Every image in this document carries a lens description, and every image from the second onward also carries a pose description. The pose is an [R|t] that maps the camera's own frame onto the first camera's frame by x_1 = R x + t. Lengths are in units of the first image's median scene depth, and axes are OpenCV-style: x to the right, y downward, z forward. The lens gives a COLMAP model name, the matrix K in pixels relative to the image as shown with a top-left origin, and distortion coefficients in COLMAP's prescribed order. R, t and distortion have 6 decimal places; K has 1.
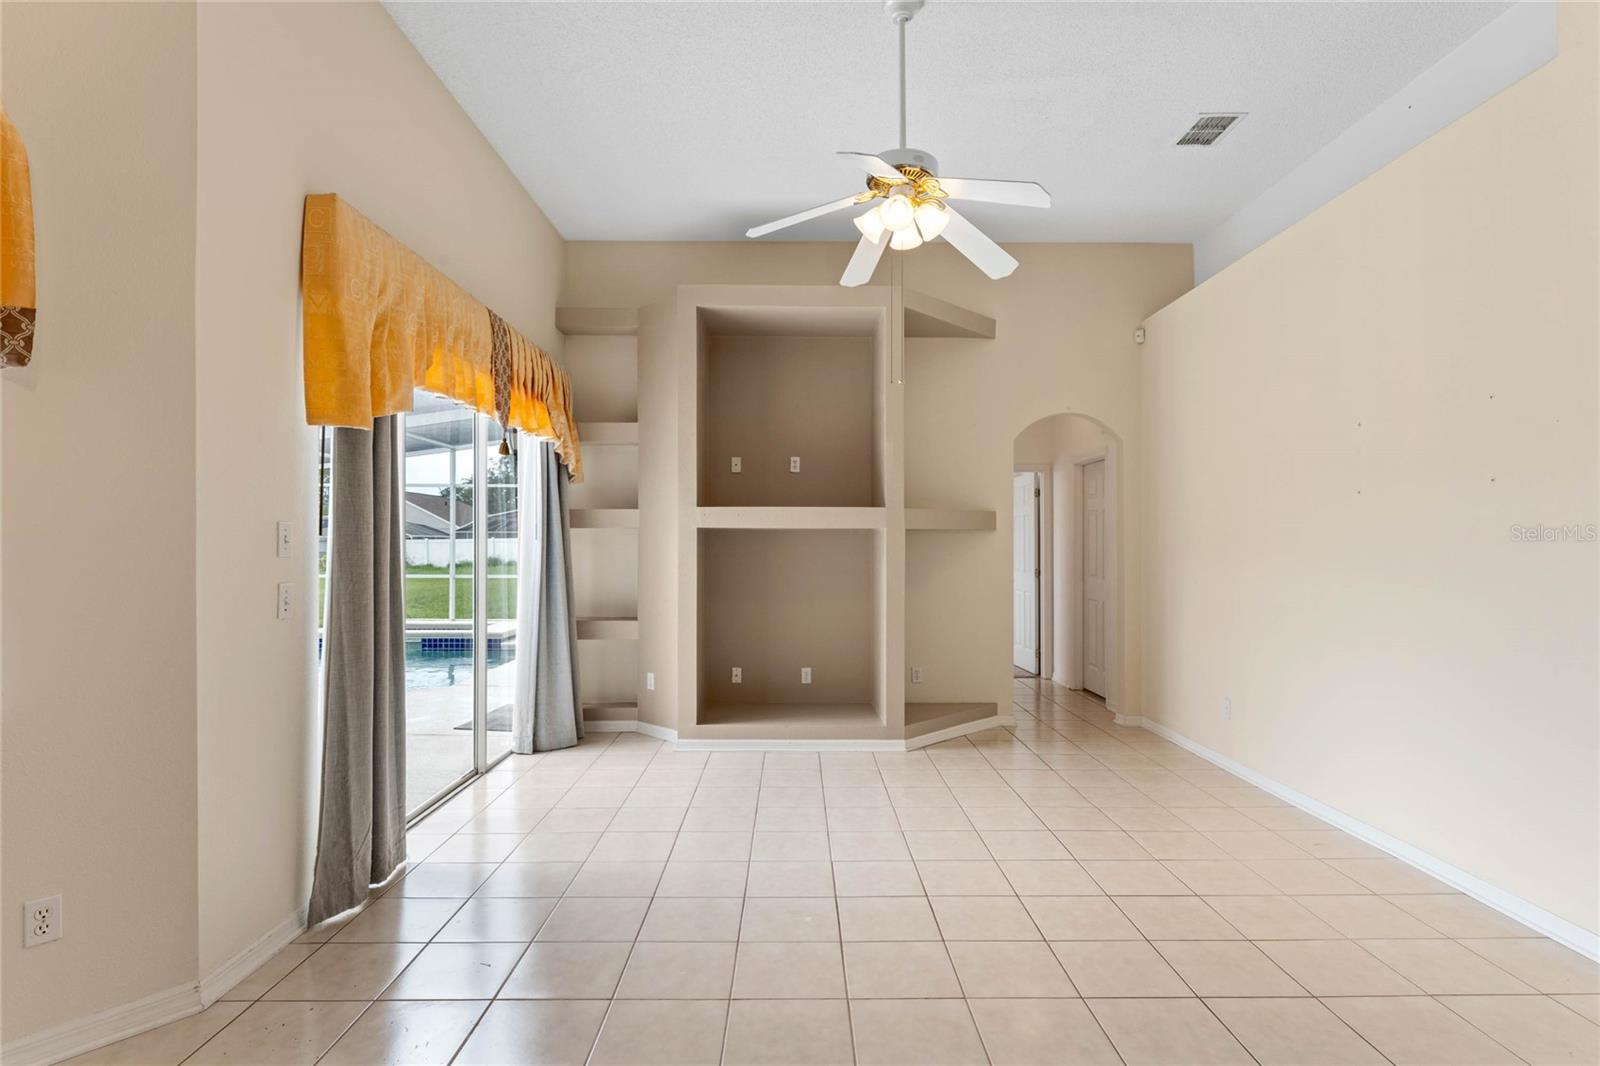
lens RADIAL K [[800.6, 0, 800.0], [0, 800.6, 533.0], [0, 0, 1]] dist [-0.001586, -0.000168]
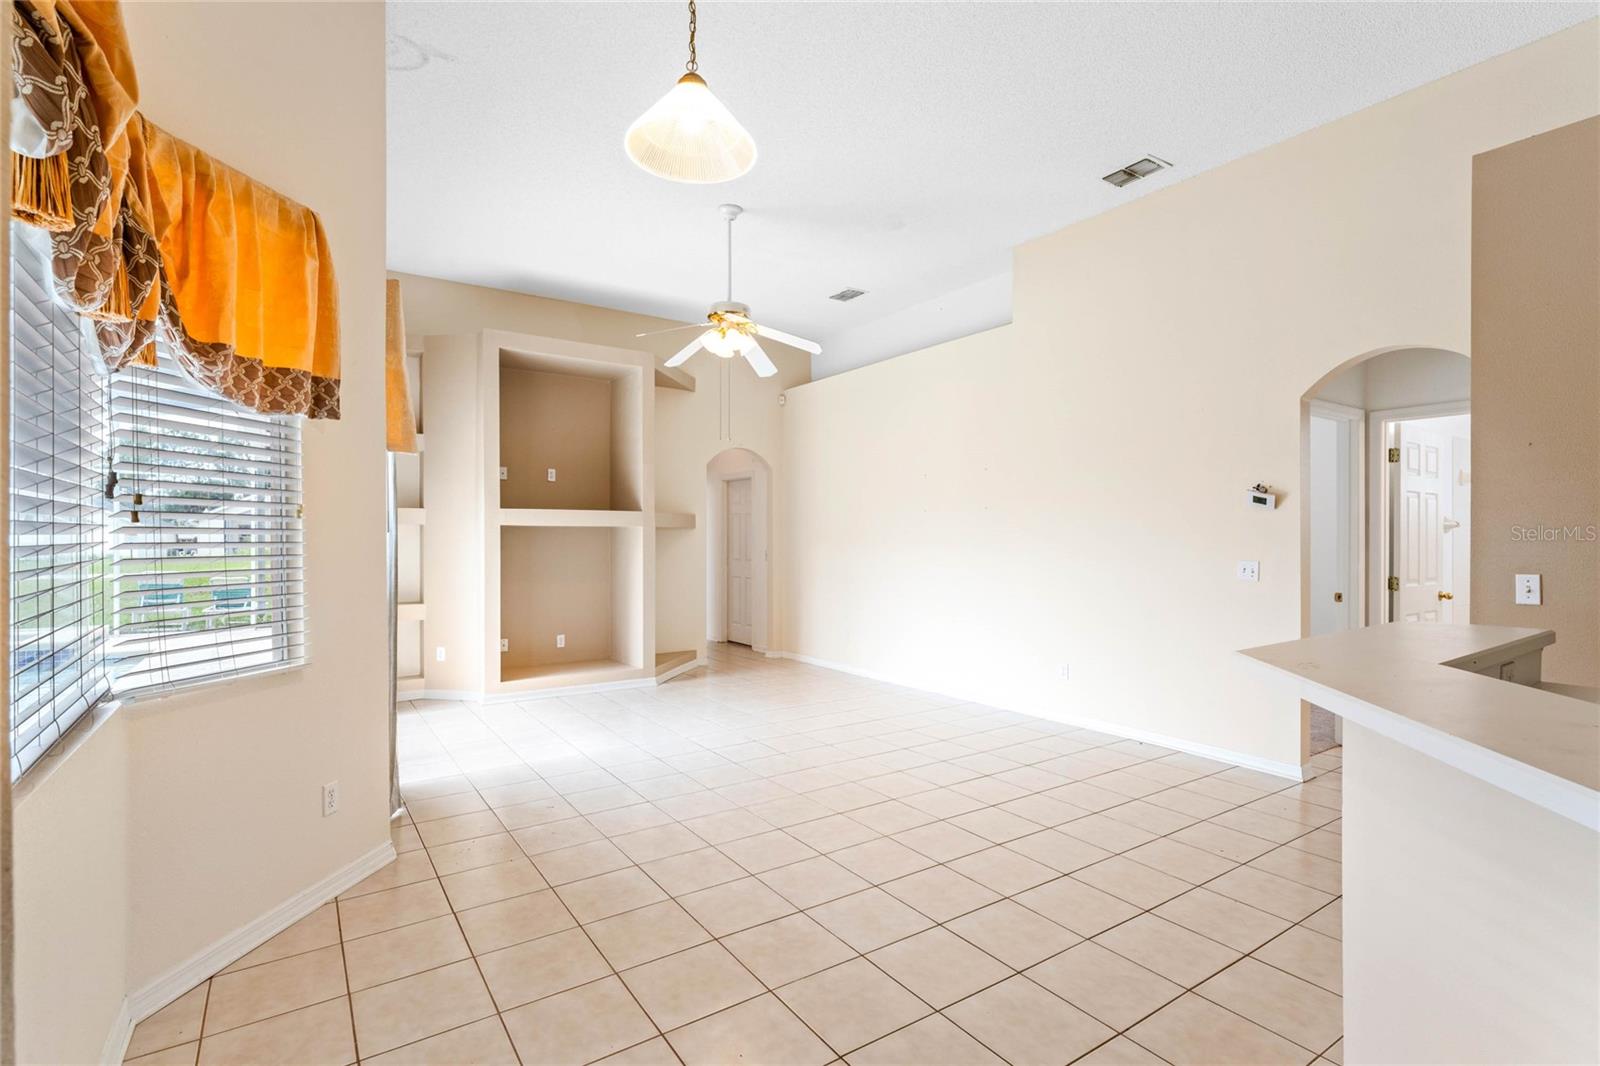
lens RADIAL K [[756.3, 0, 800.0], [0, 756.3, 533.0], [0, 0, 1]] dist [0.000758, 0.000052]
pose [[0.830458, 0.001374, 0.557080, -0.380590], [-0.005527, 0.999968, 0.005772, -0.003696], [-0.557054, -0.007872, 0.830439, -0.232360]]
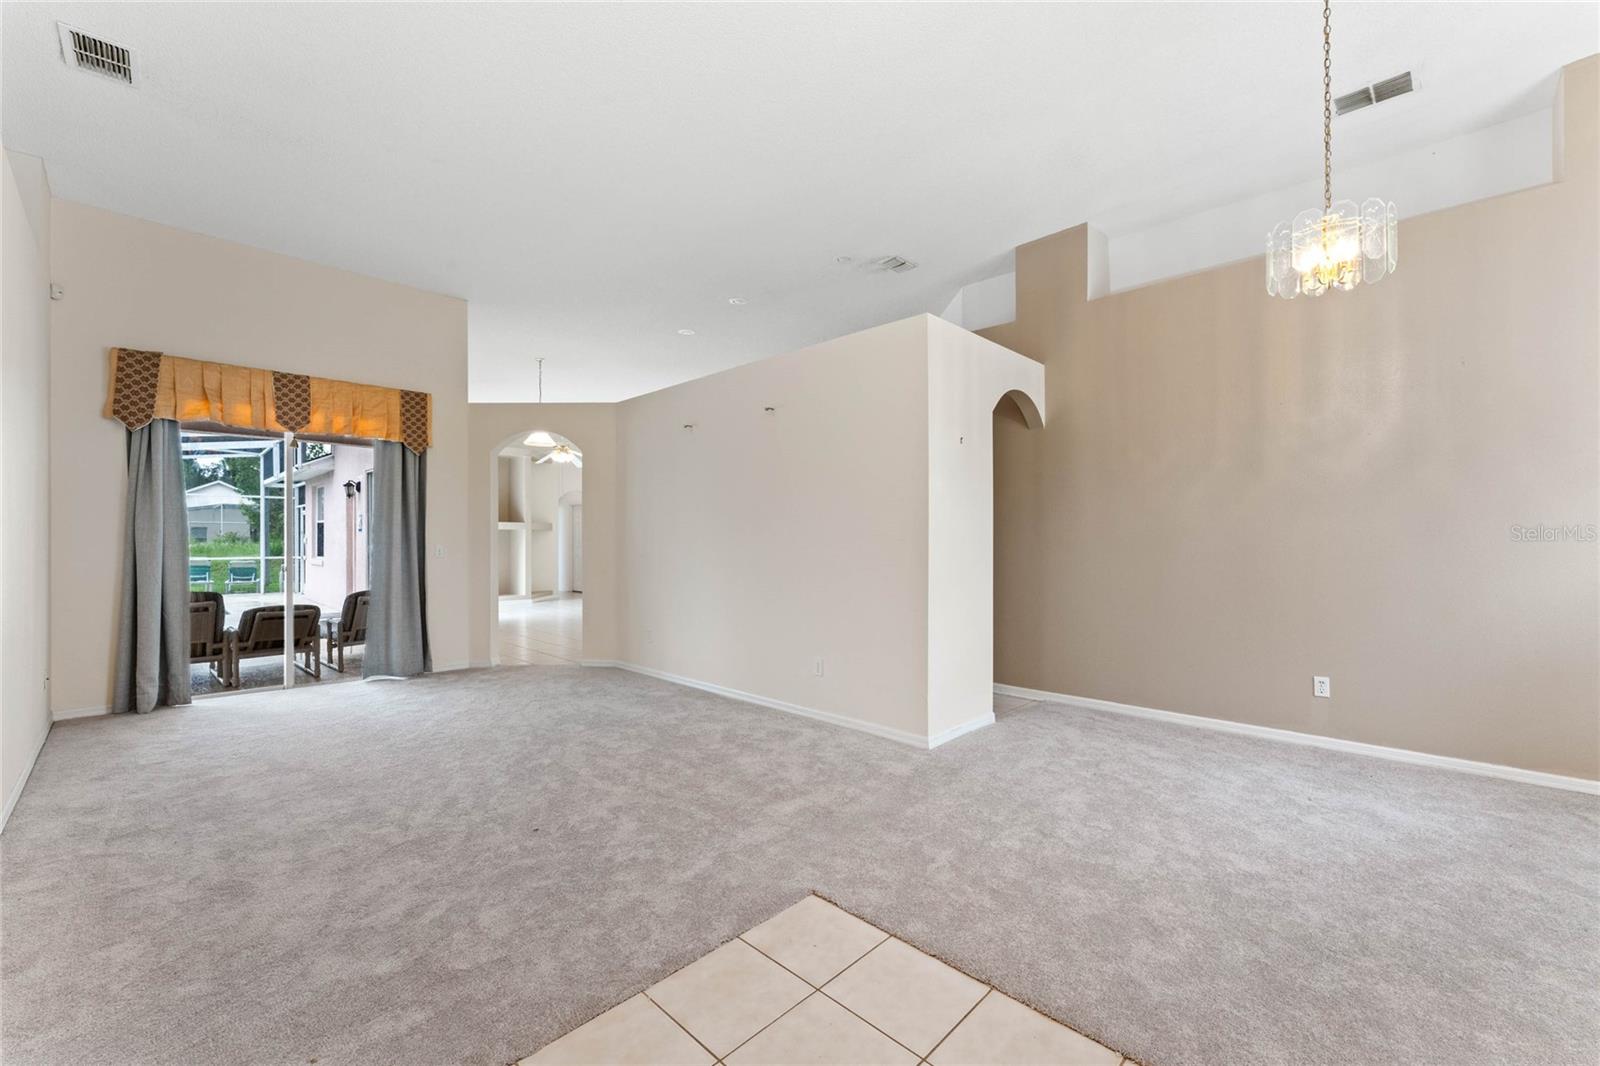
lens RADIAL K [[651.3, 0, 800.0], [0, 651.3, 533.0], [0, 0, 1]] dist [-0.000379, -0.000011]
pose [[0.703566, 0.000769, 0.710629, -0.864792], [-0.001740, 0.999998, 0.000640, 0.003747], [-0.710627, -0.001687, 0.703566, -1.390091]]
